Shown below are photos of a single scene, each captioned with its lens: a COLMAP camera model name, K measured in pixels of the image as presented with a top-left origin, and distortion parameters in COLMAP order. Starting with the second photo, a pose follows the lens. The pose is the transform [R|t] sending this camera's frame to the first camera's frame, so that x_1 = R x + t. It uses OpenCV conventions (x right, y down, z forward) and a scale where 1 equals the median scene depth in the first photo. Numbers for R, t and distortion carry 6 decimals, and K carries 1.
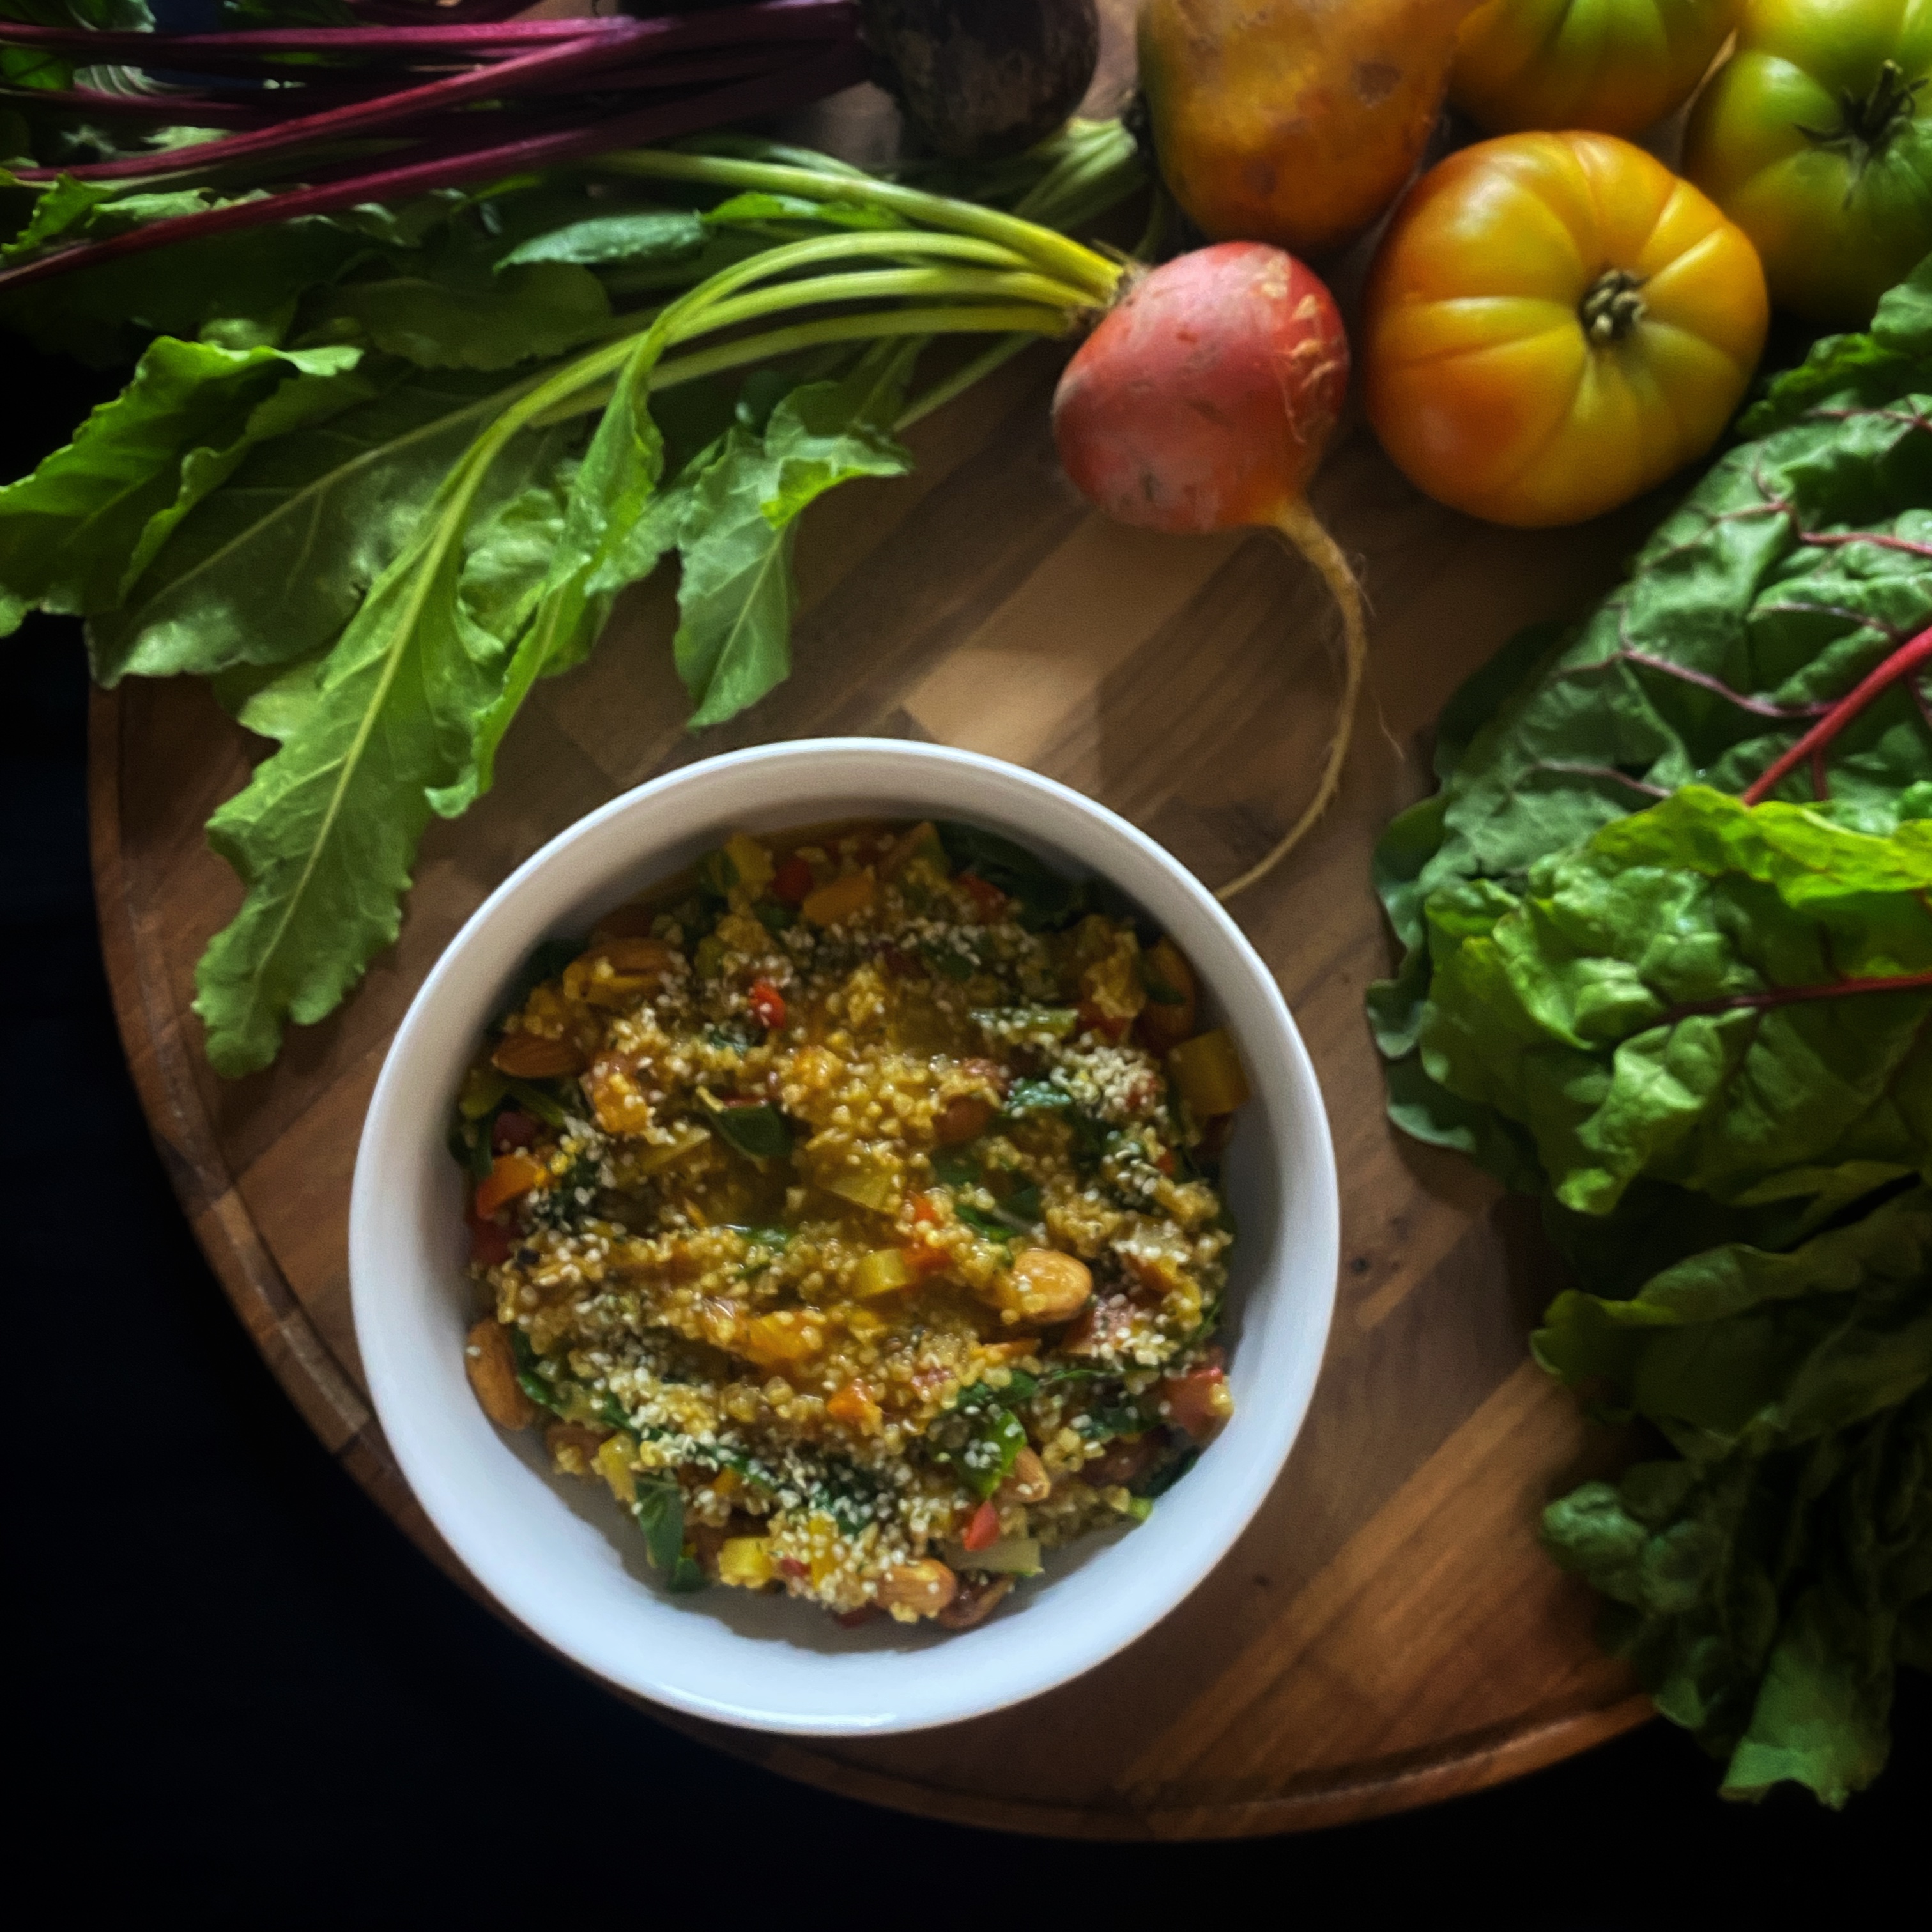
lens RADIAL K [[2041.9, 0, 971.9], [0, 2041.9, 939.5], [0, 0, 1]] dist [-0.012088, 0.000000]
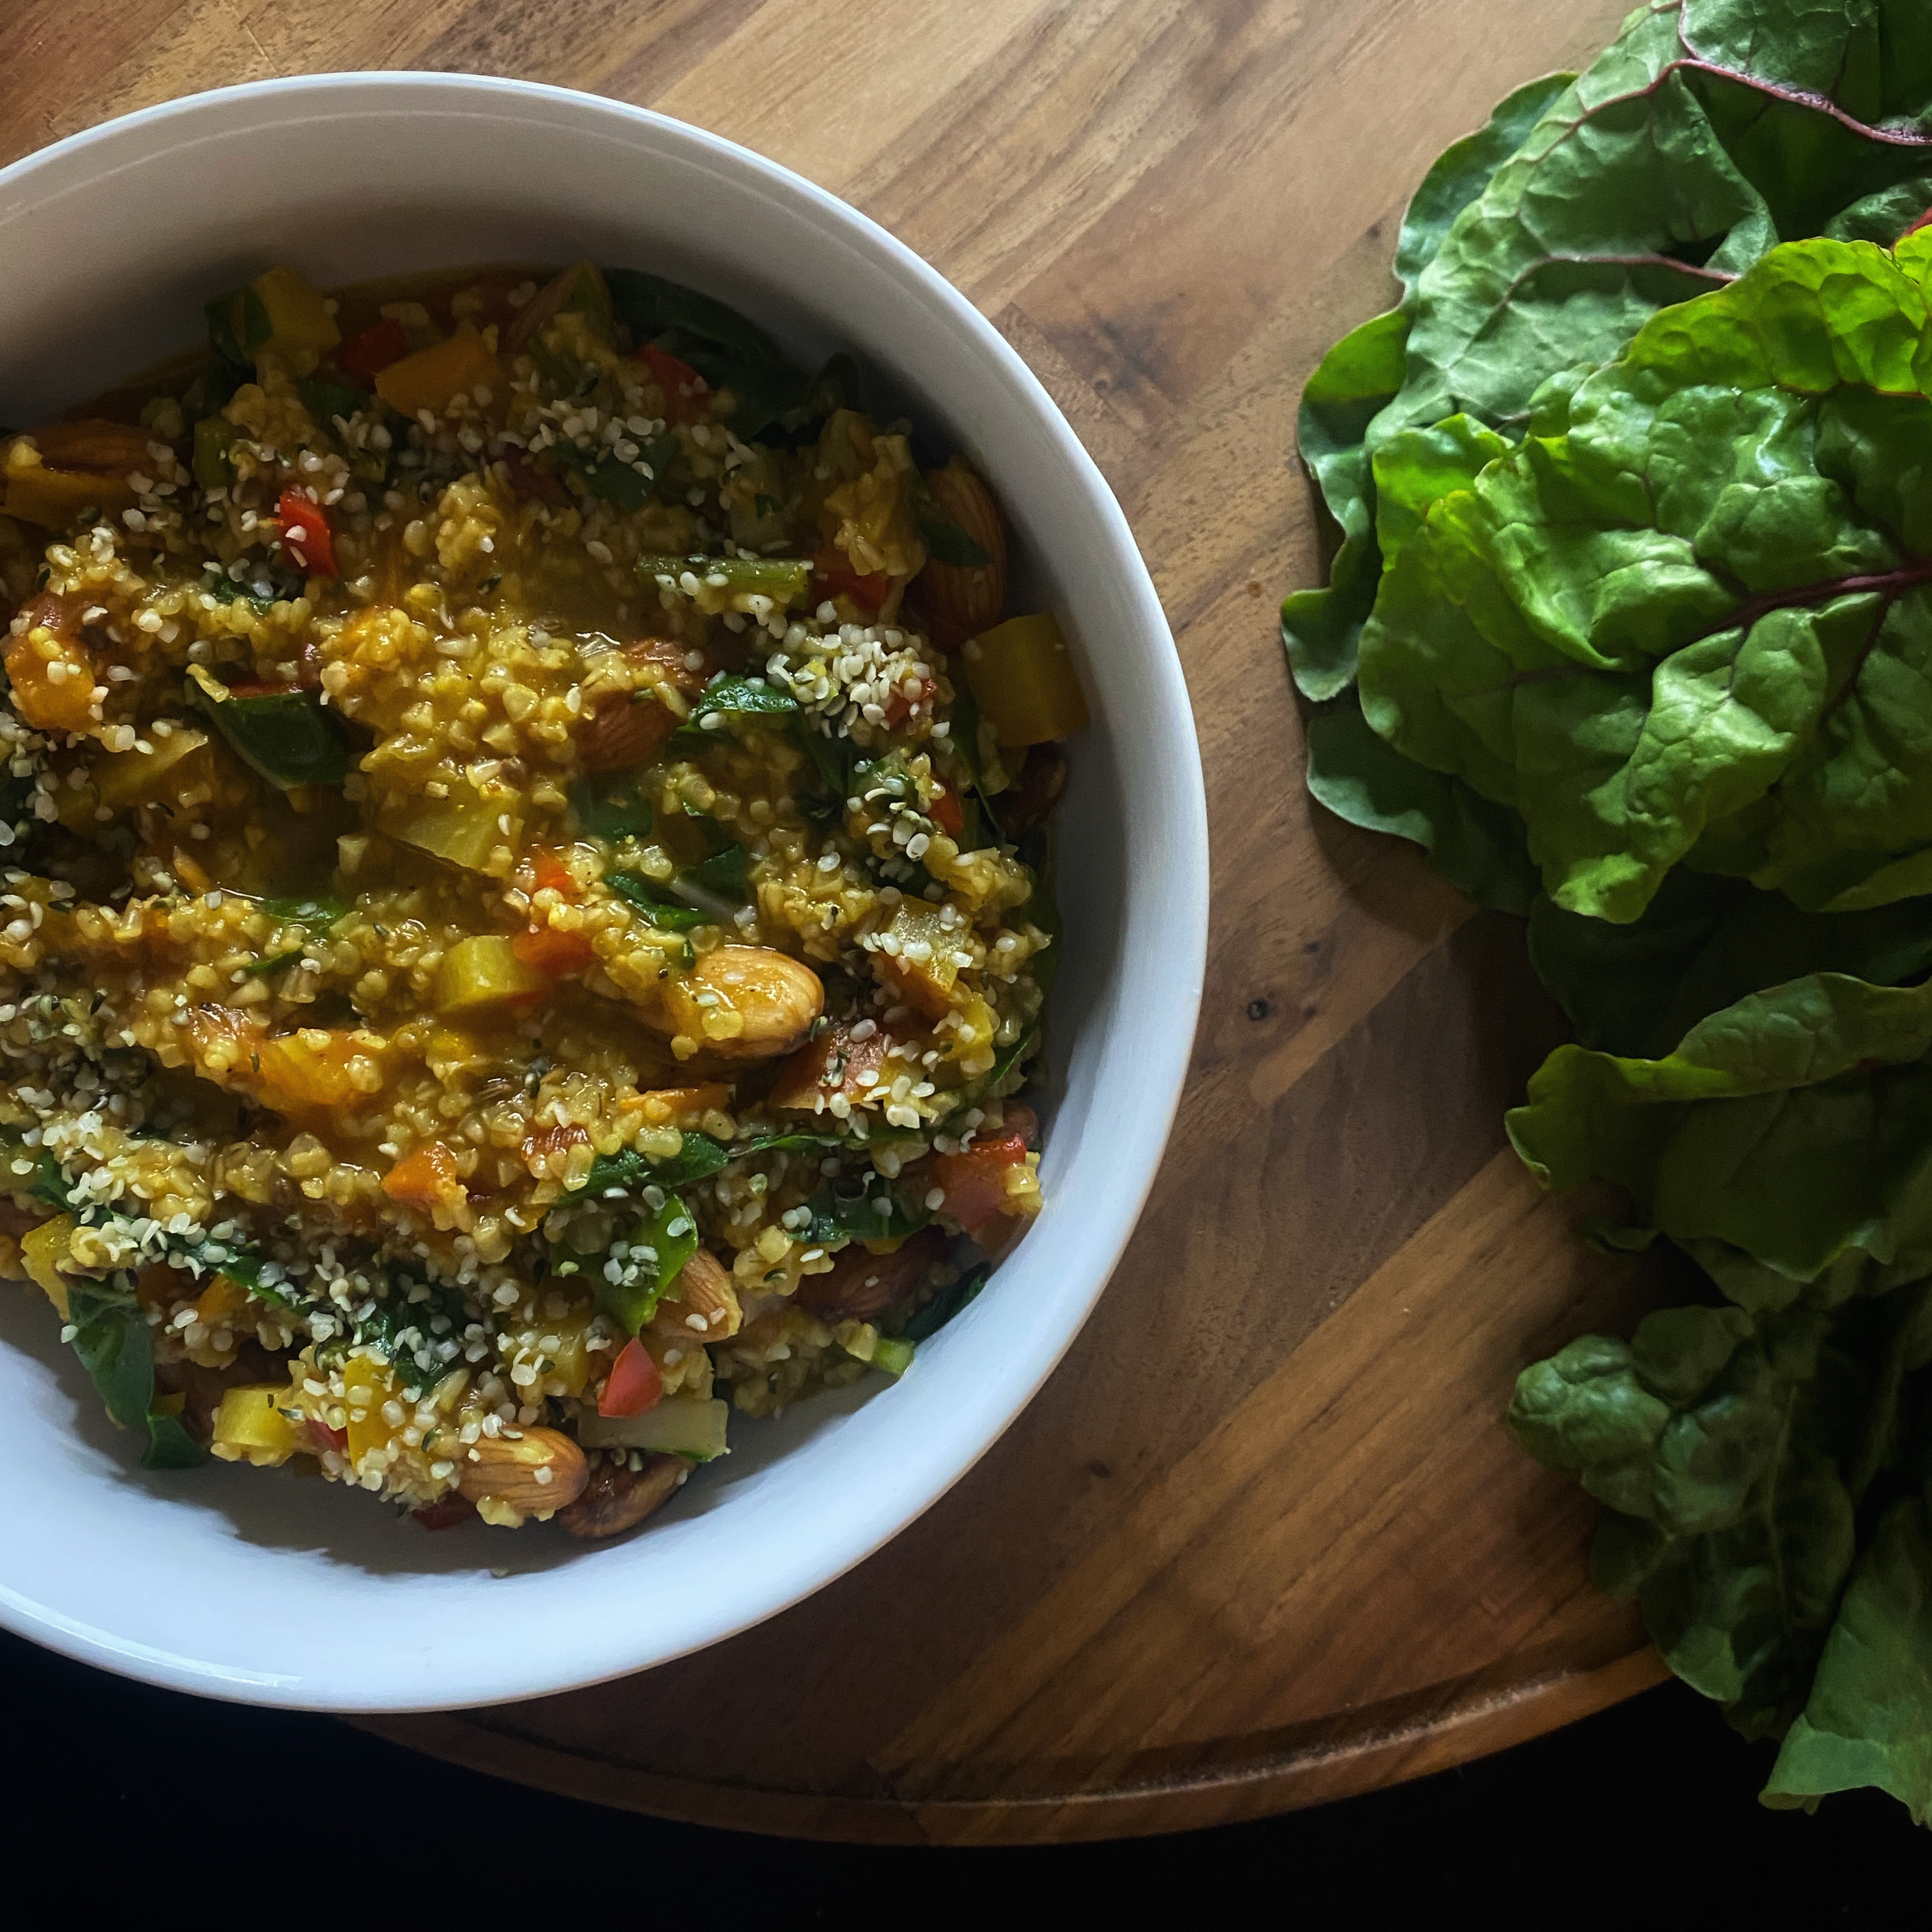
lens RADIAL K [[2041.9, 0, 1004.7], [0, 2041.9, 836.9], [0, 0, 1]] dist [-0.012088, 0.000000]
pose [[0.999096, 0.030816, 0.029269, 0.094678], [-0.031331, 0.999359, 0.017297, 0.105225], [-0.028717, -0.018199, 0.999422, 0.367580]]
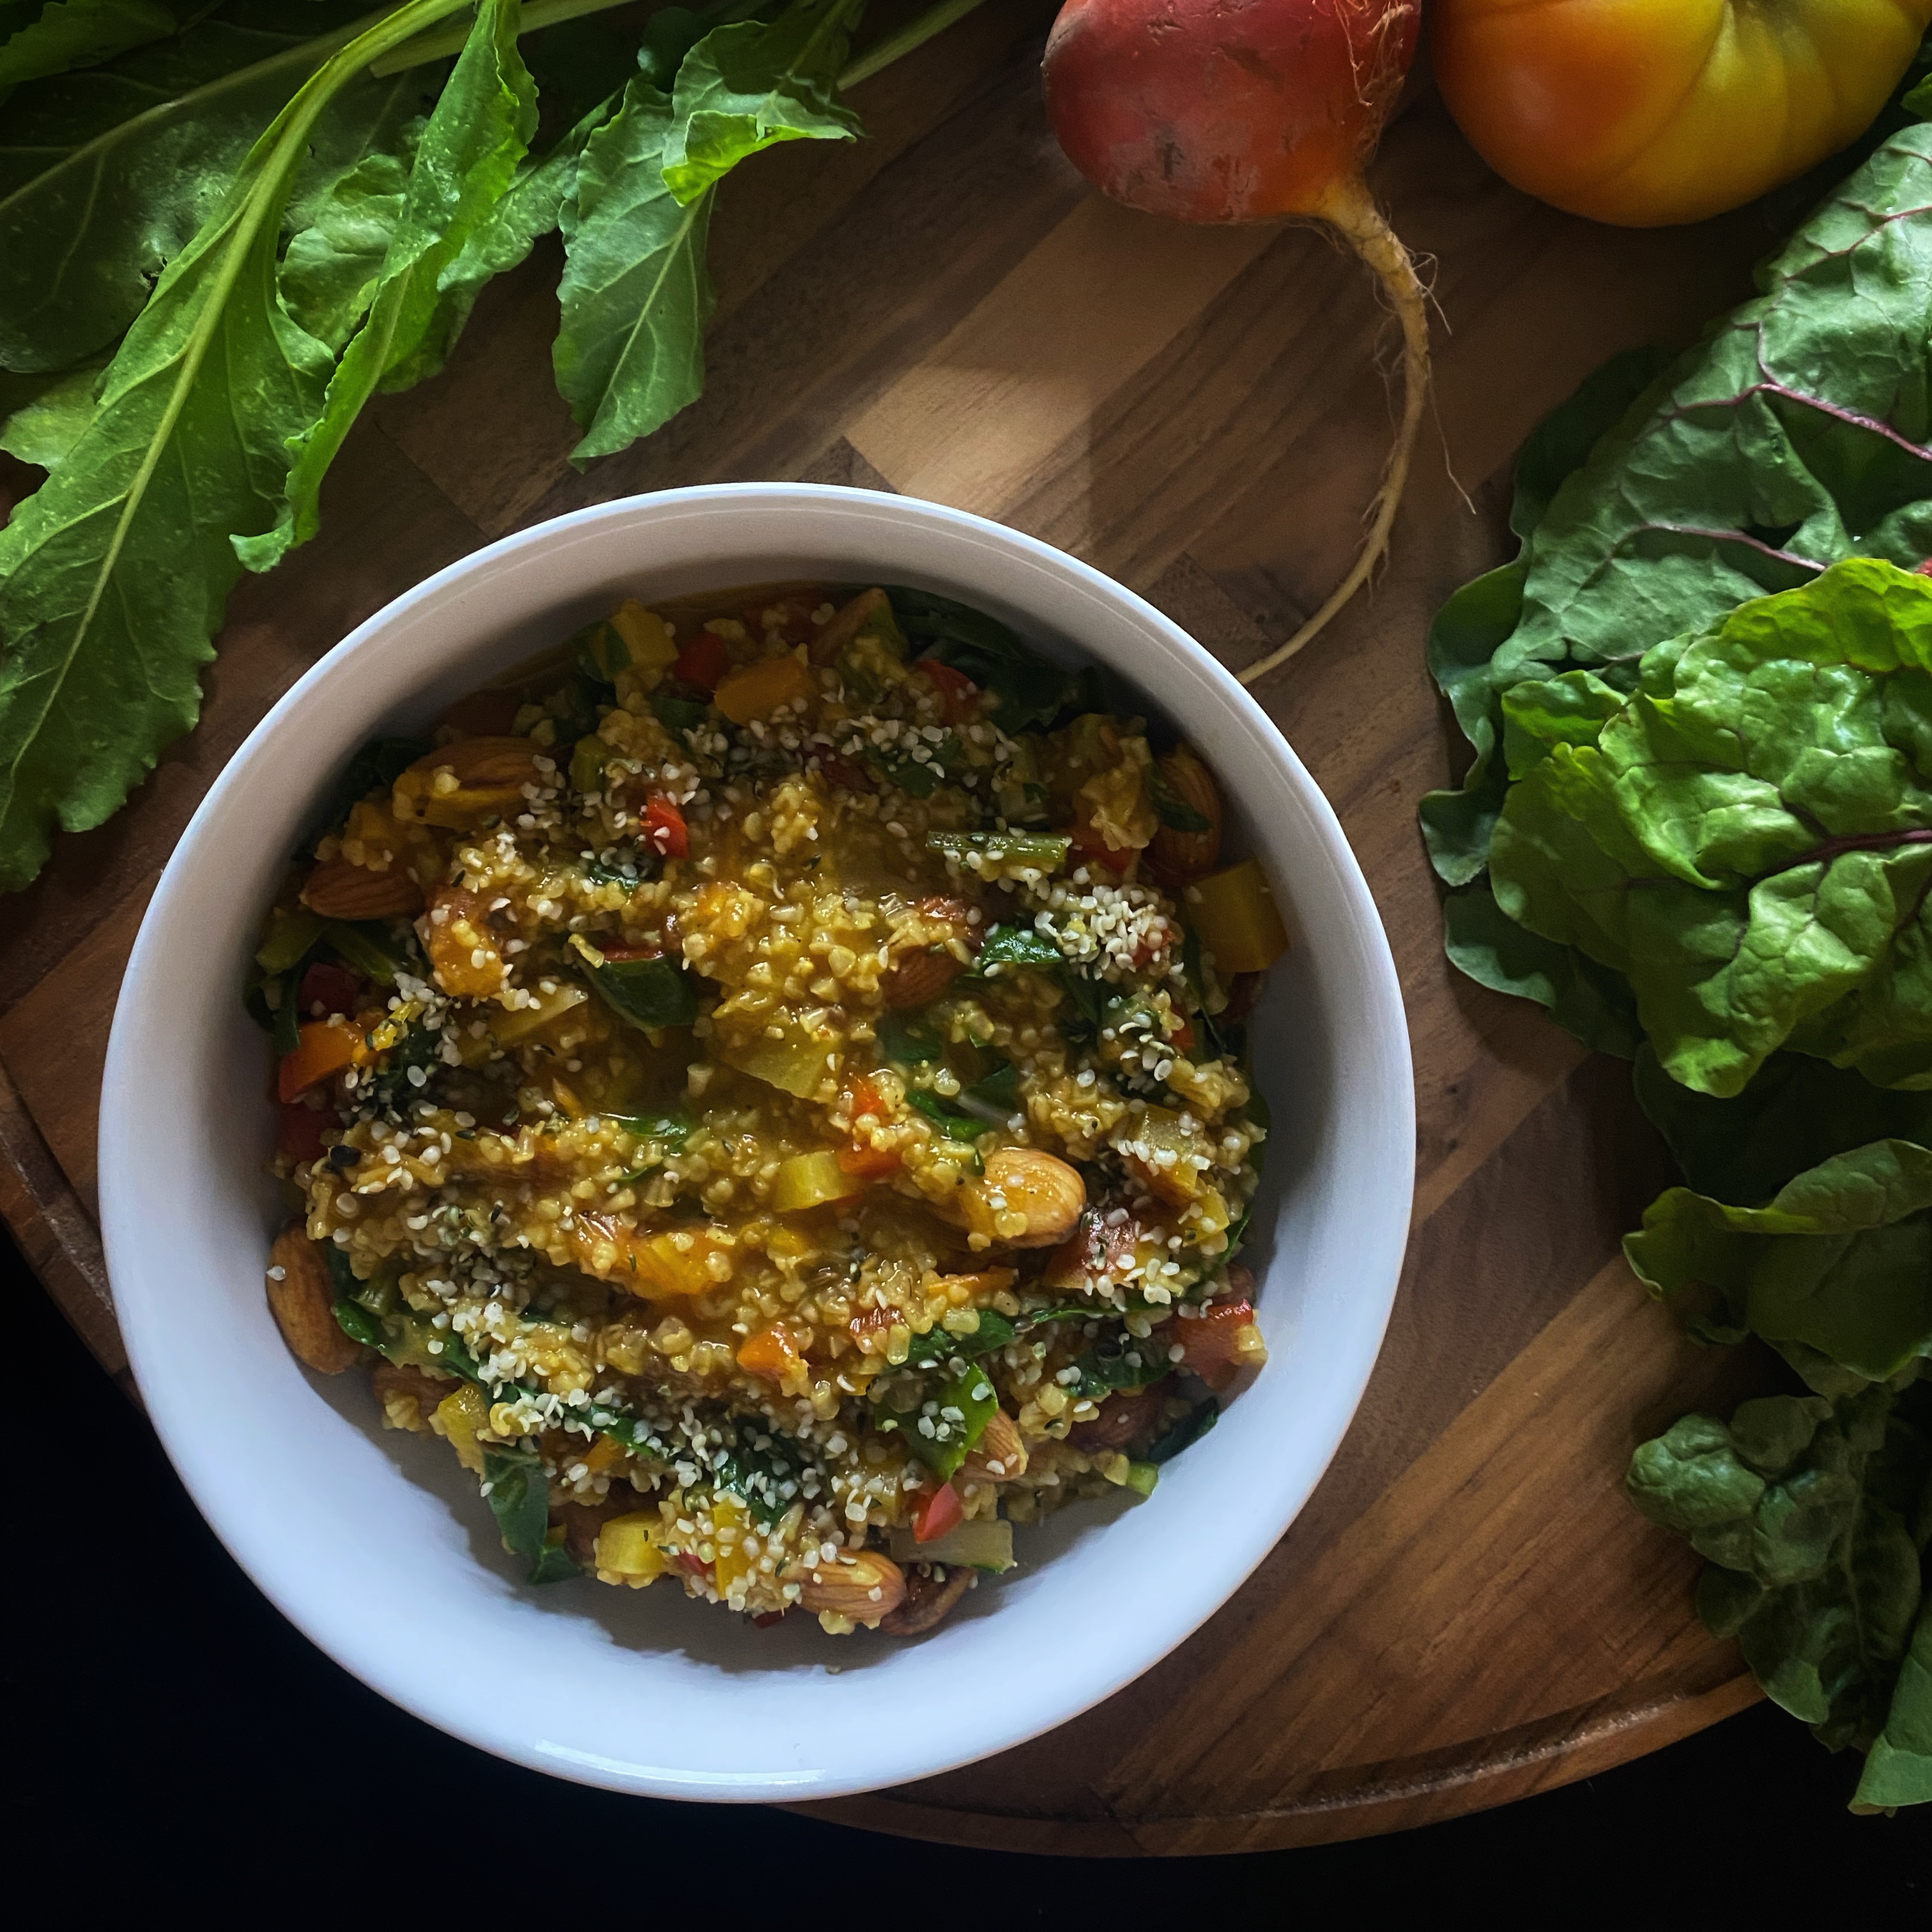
lens RADIAL K [[2041.9, 0, 979.8], [0, 2041.9, 683.5], [0, 0, 1]] dist [-0.012088, 0.000000]
pose [[0.999227, 0.012009, 0.037441, -0.011842], [-0.012379, 0.999877, 0.009652, -0.030454], [-0.037321, -0.010108, 0.999252, 0.232069]]
